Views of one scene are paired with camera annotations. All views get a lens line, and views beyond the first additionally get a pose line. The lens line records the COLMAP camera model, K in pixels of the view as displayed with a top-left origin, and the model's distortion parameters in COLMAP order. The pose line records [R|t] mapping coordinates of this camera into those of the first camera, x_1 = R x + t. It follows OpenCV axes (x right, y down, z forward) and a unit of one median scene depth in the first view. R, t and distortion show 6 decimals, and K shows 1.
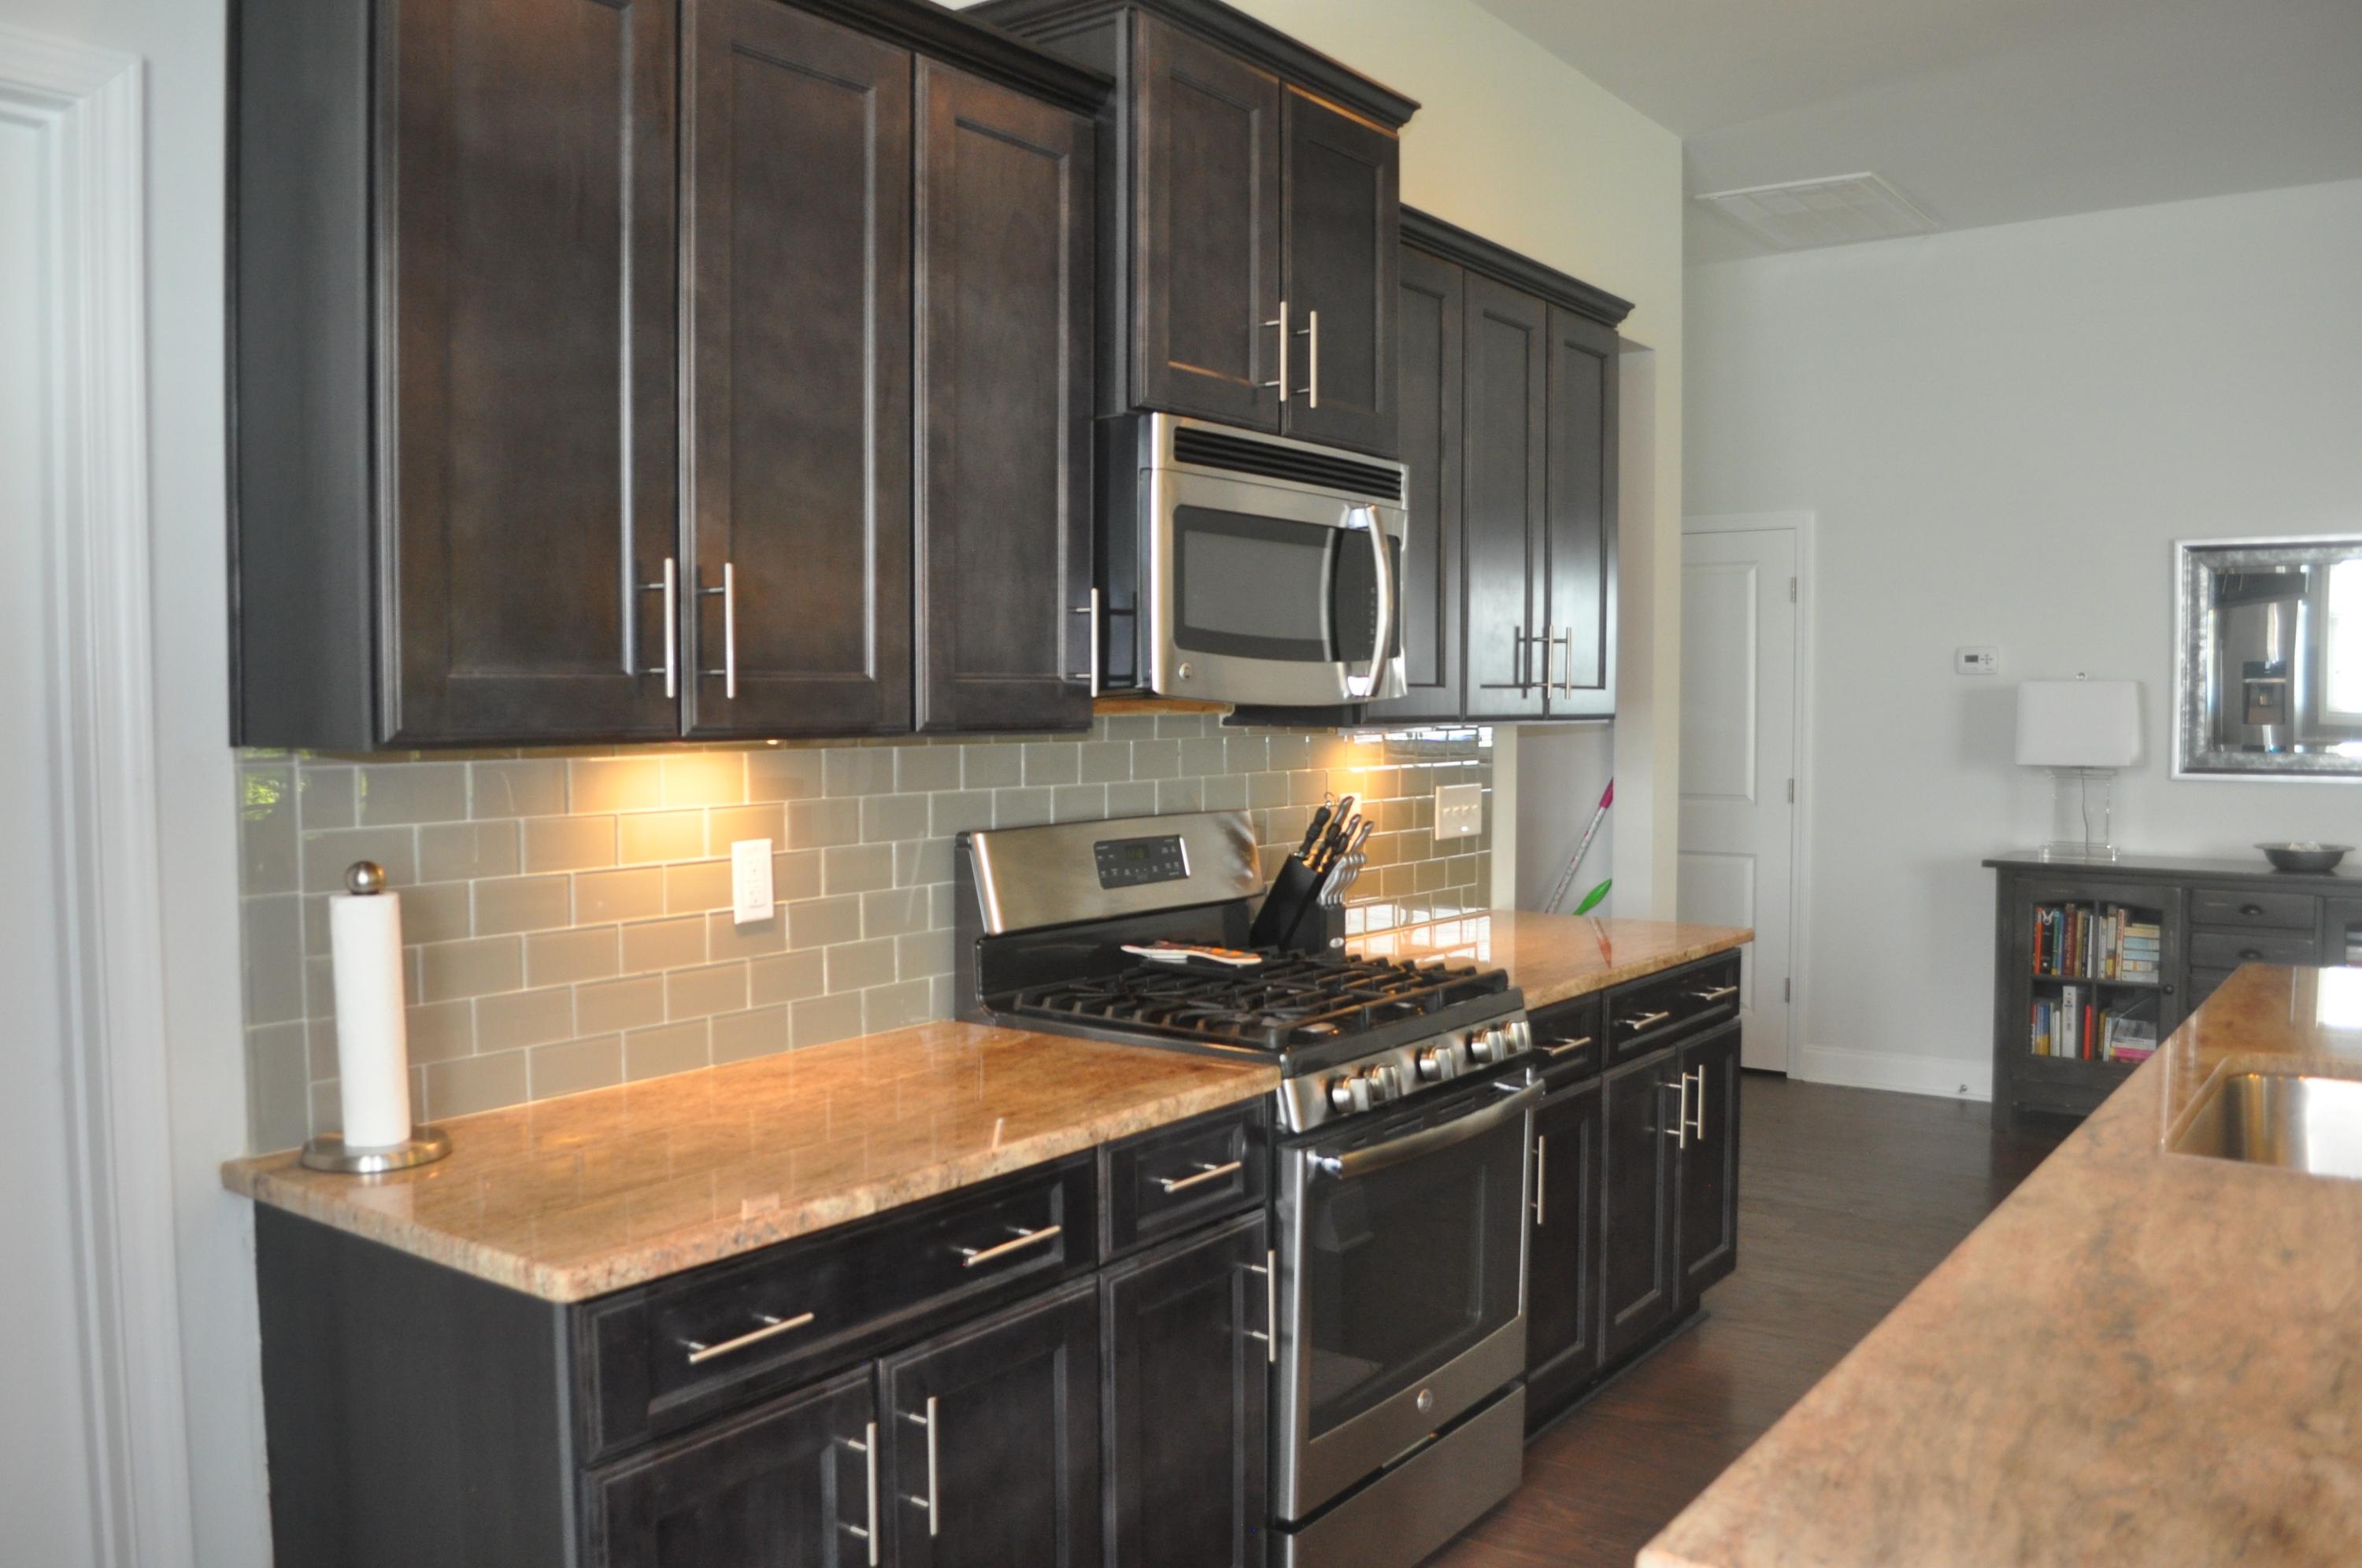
lens RADIAL K [[1855.5, 0, 1172.6], [0, 1855.5, 799.8], [0, 0, 1]] dist [-0.084241, 0.014608]
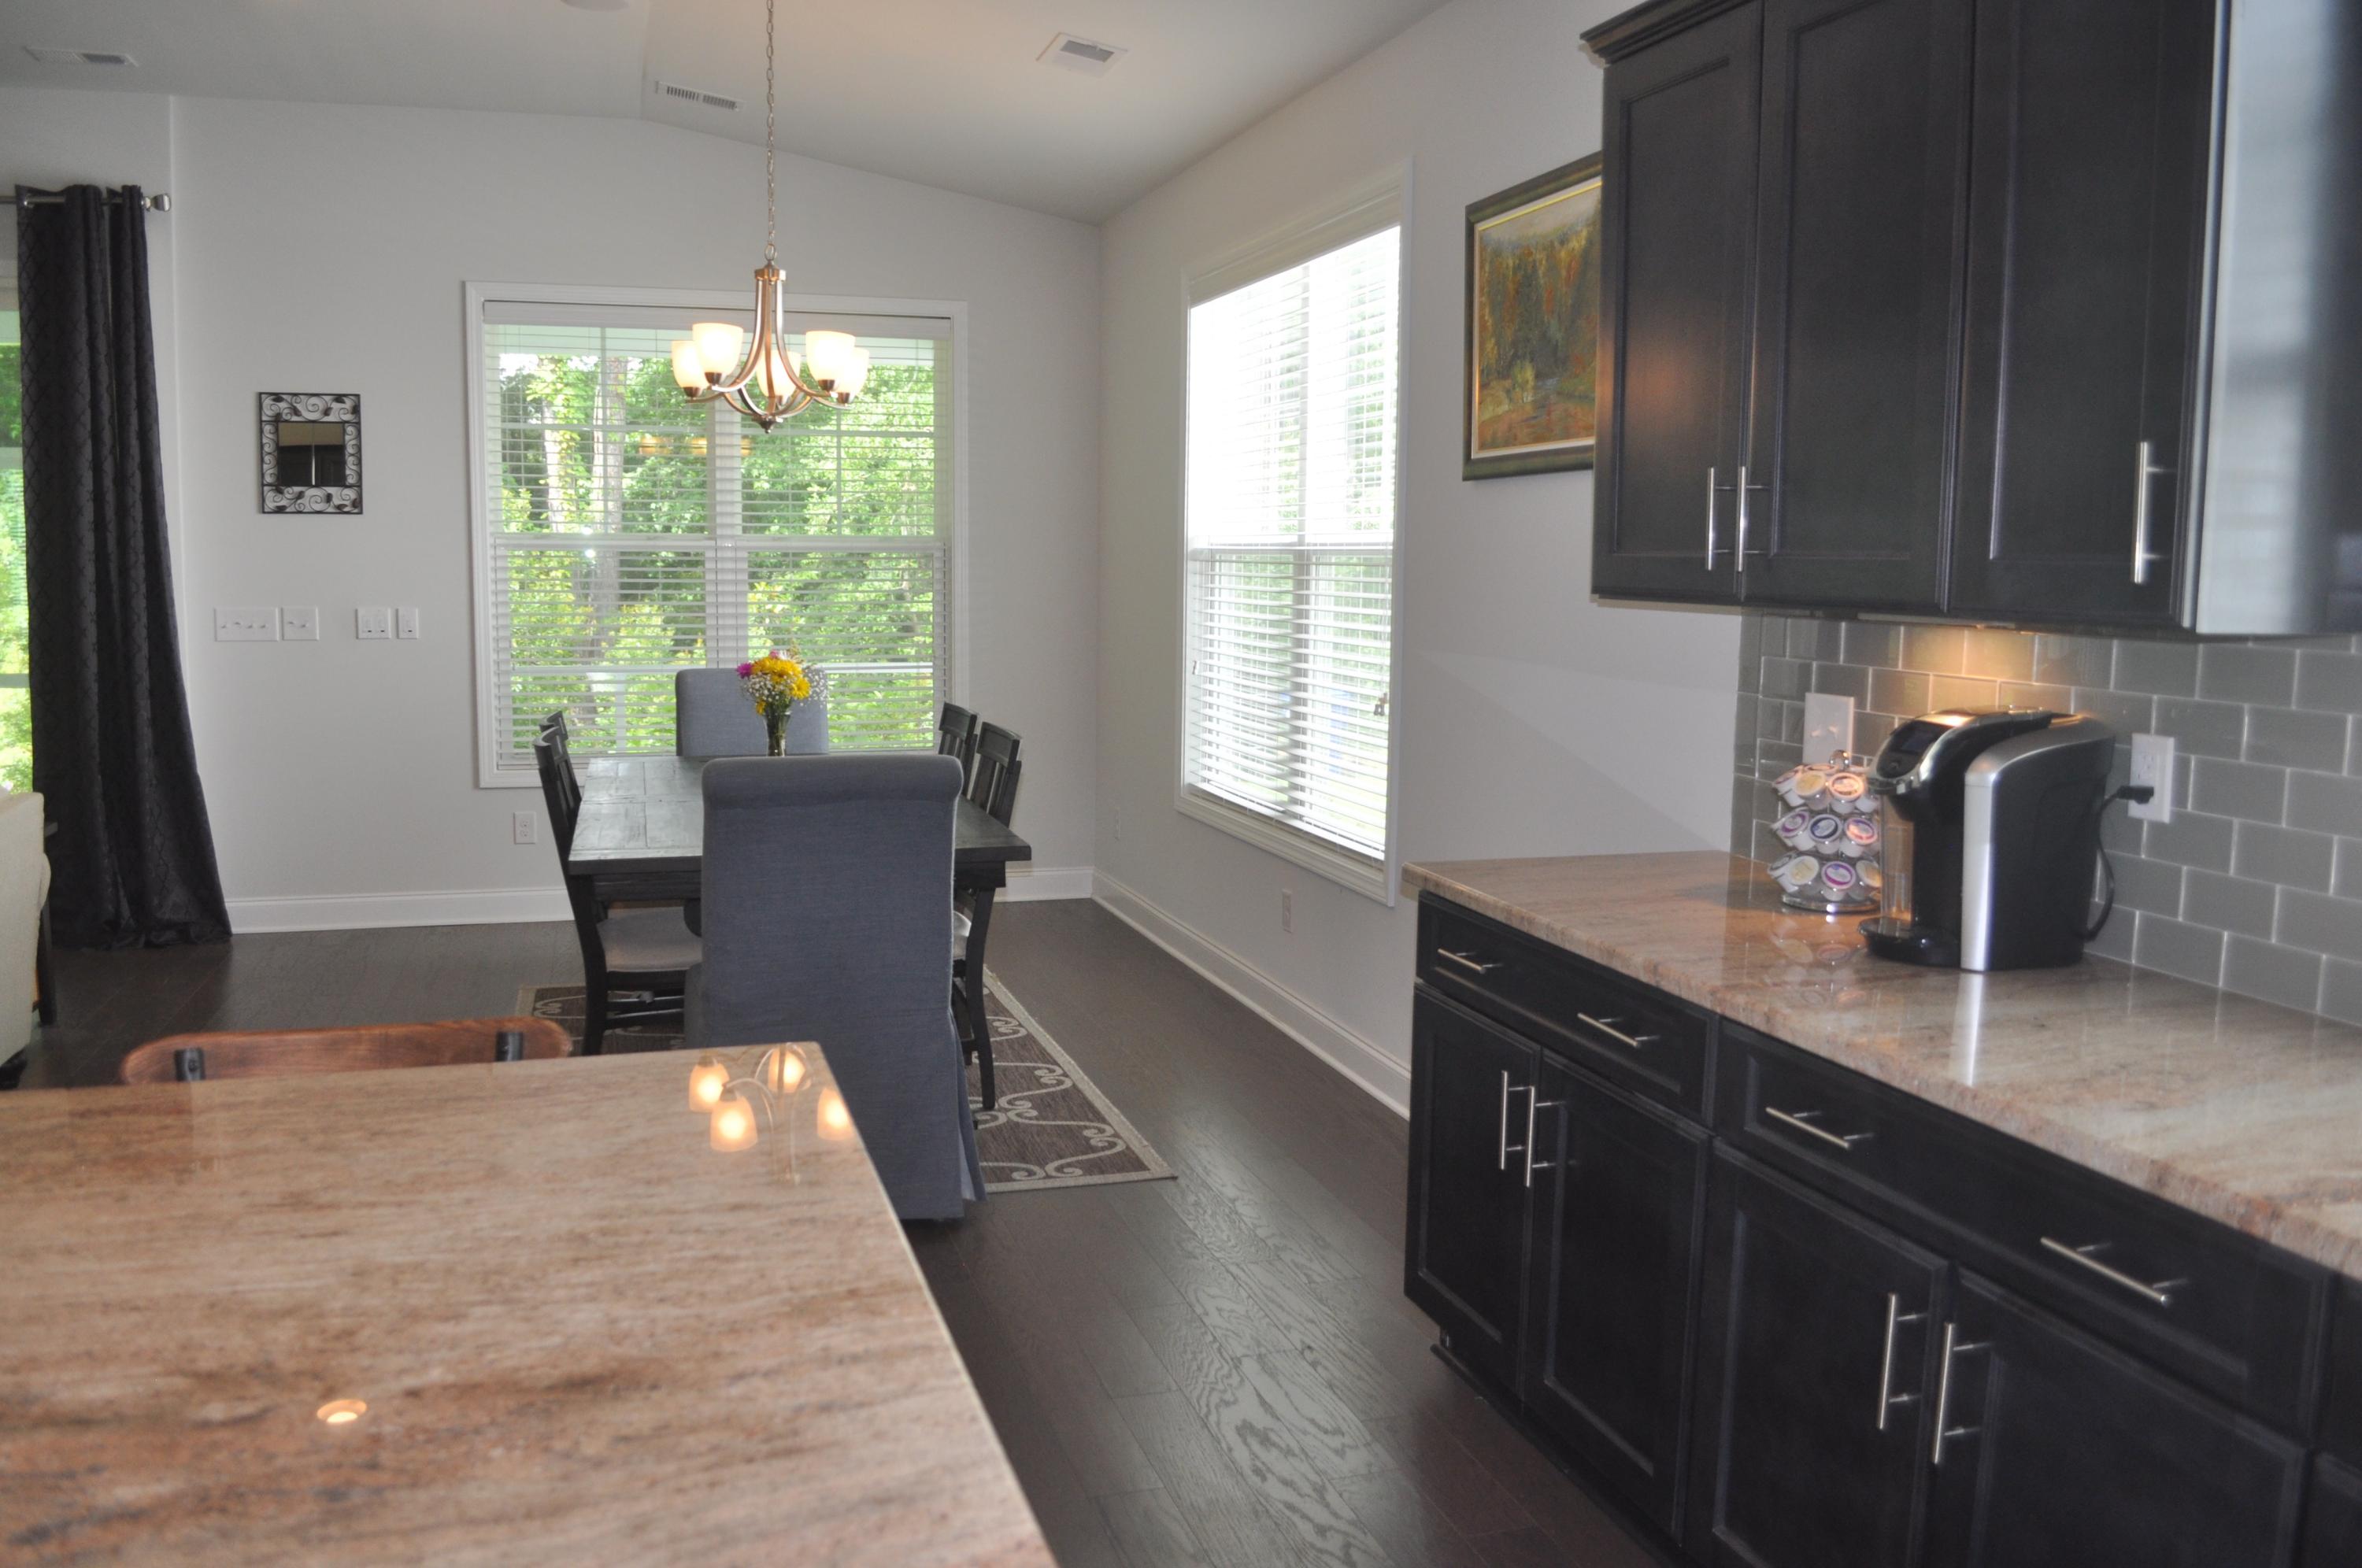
lens RADIAL K [[1855.5, 0, 1162.1], [0, 1855.5, 796.2], [0, 0, 1]] dist [-0.084241, 0.014608]
pose [[-0.804091, -0.082154, 0.588802, -0.103809], [0.025068, 0.984840, 0.171646, -0.041299], [-0.593977, 0.152779, -0.789841, 0.670153]]
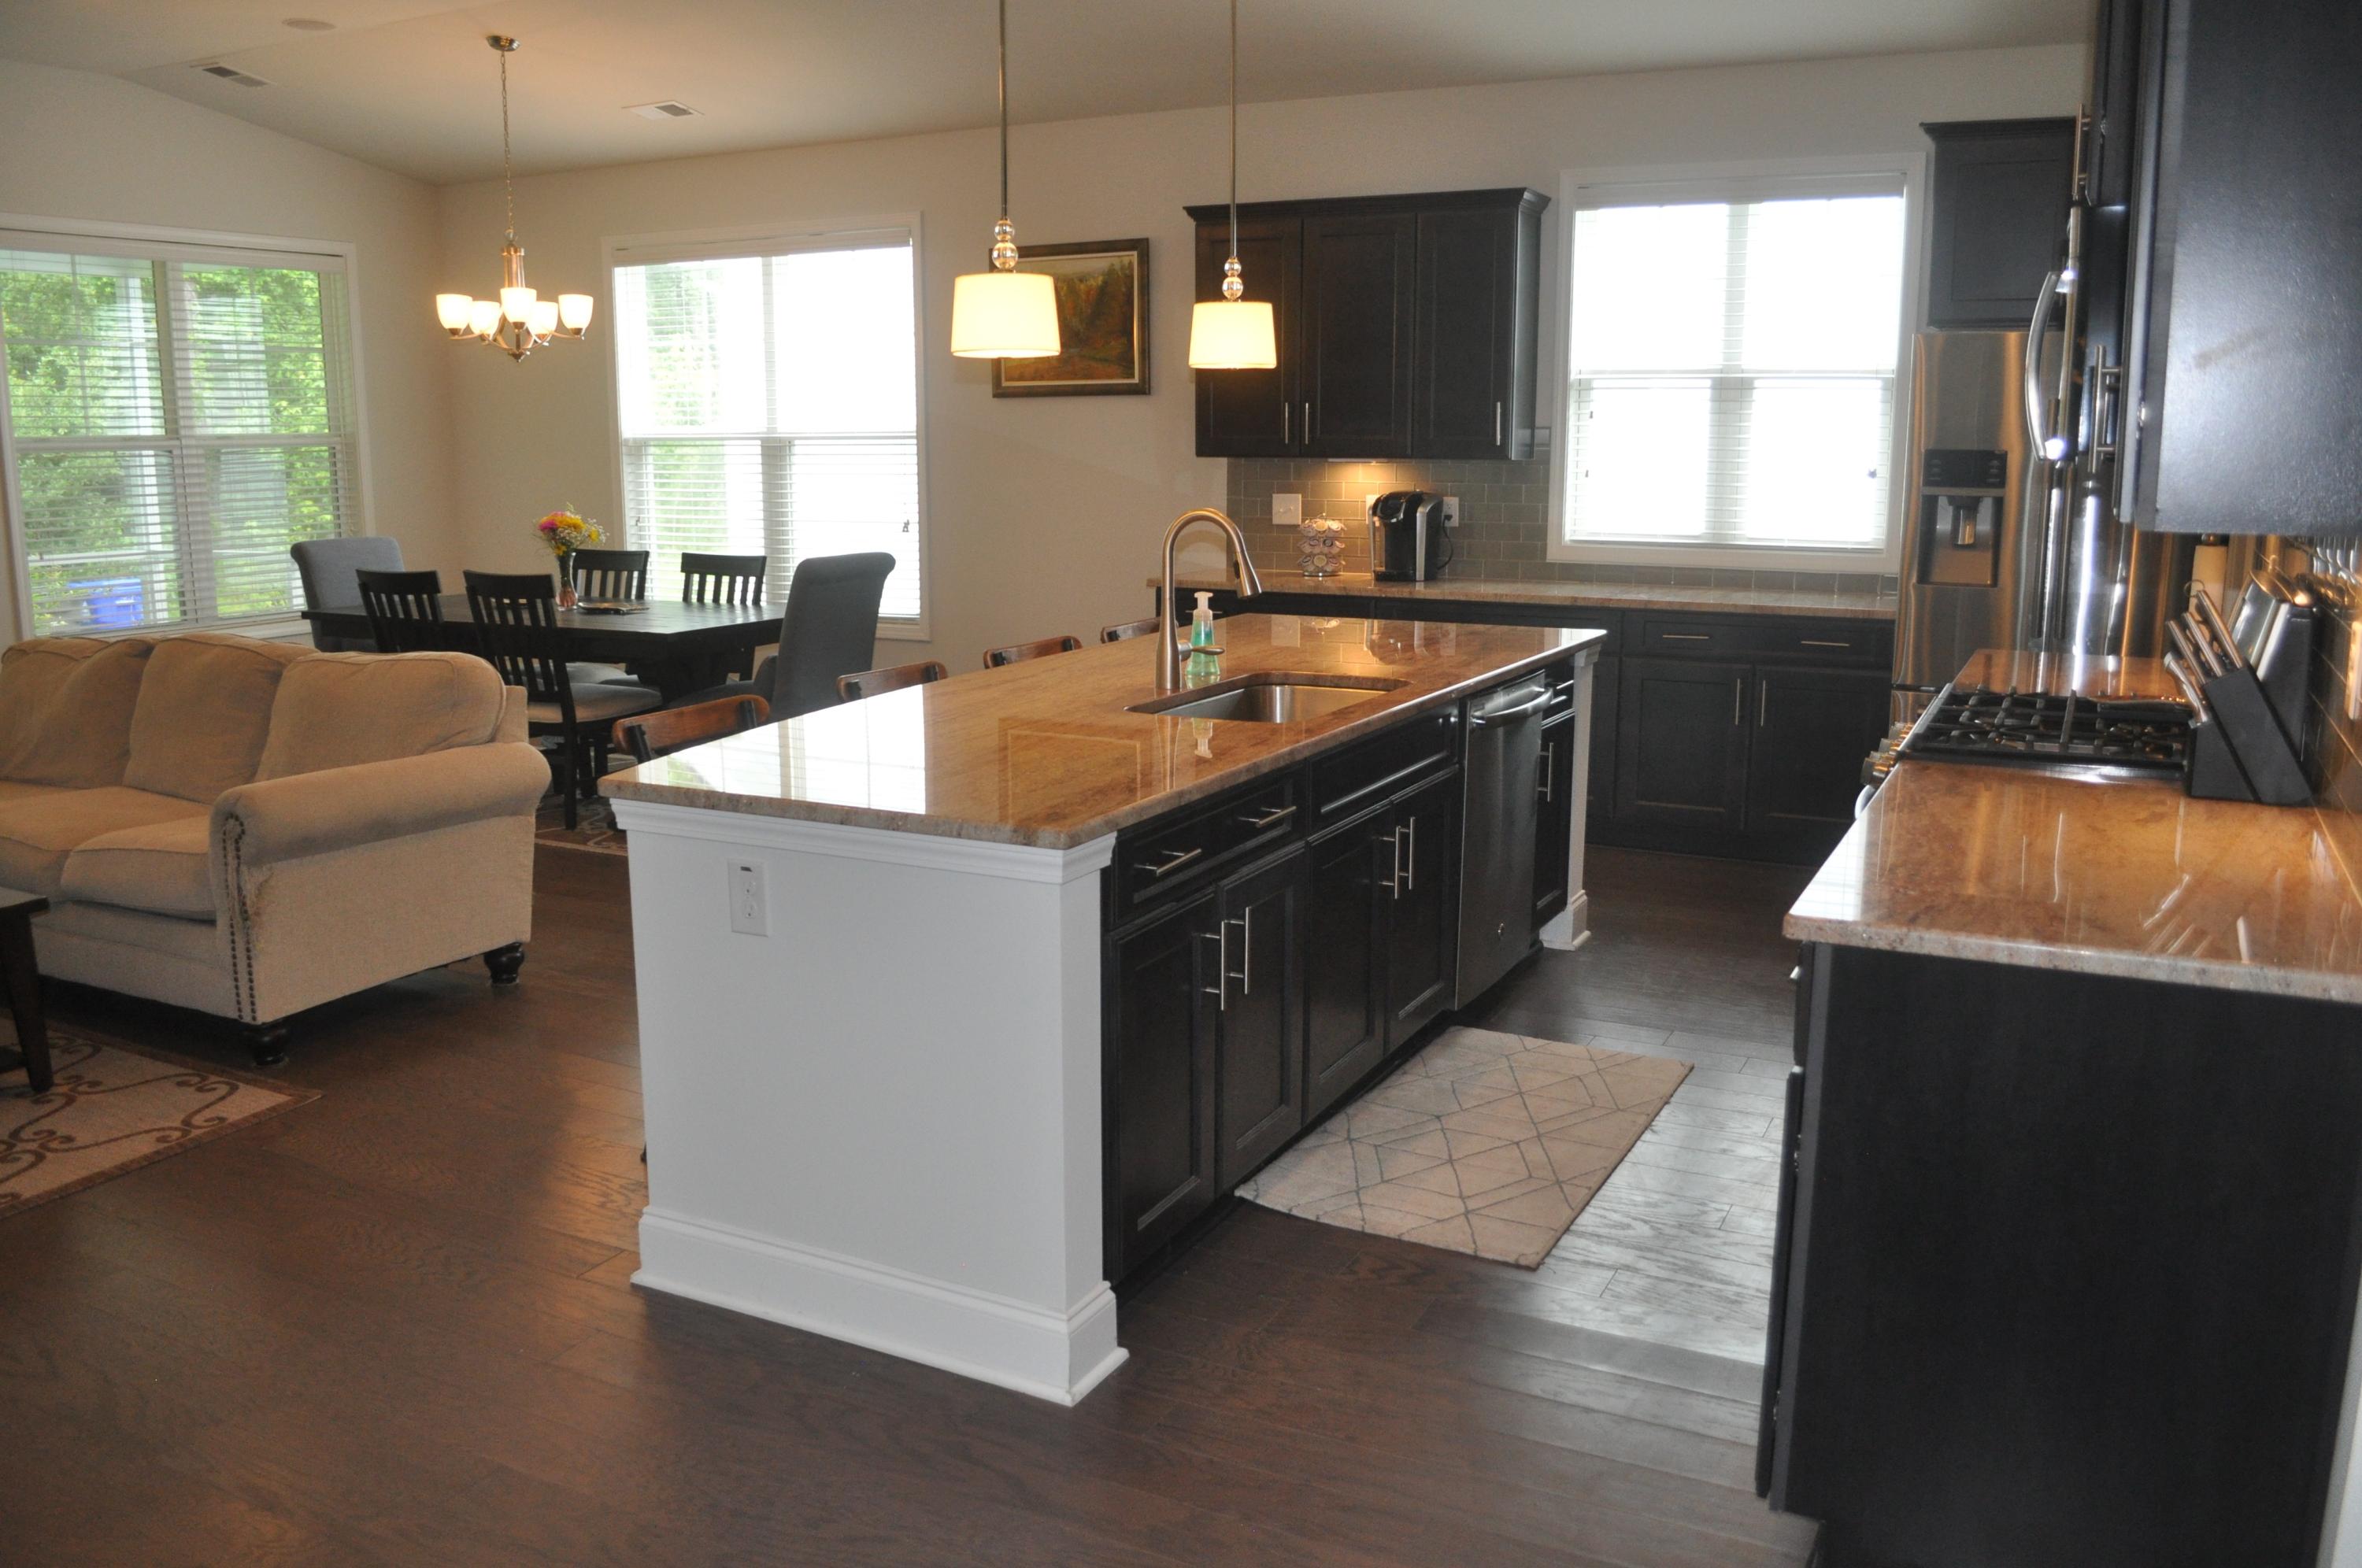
lens RADIAL K [[1855.5, 0, 1161.1], [0, 1855.5, 787.2], [0, 0, 1]] dist [-0.084241, 0.014608]
pose [[-0.987361, 0.034788, -0.154622, 0.906689], [-0.003773, 0.970176, 0.242373, -0.147228], [0.158442, 0.239893, -0.957783, 2.314227]]
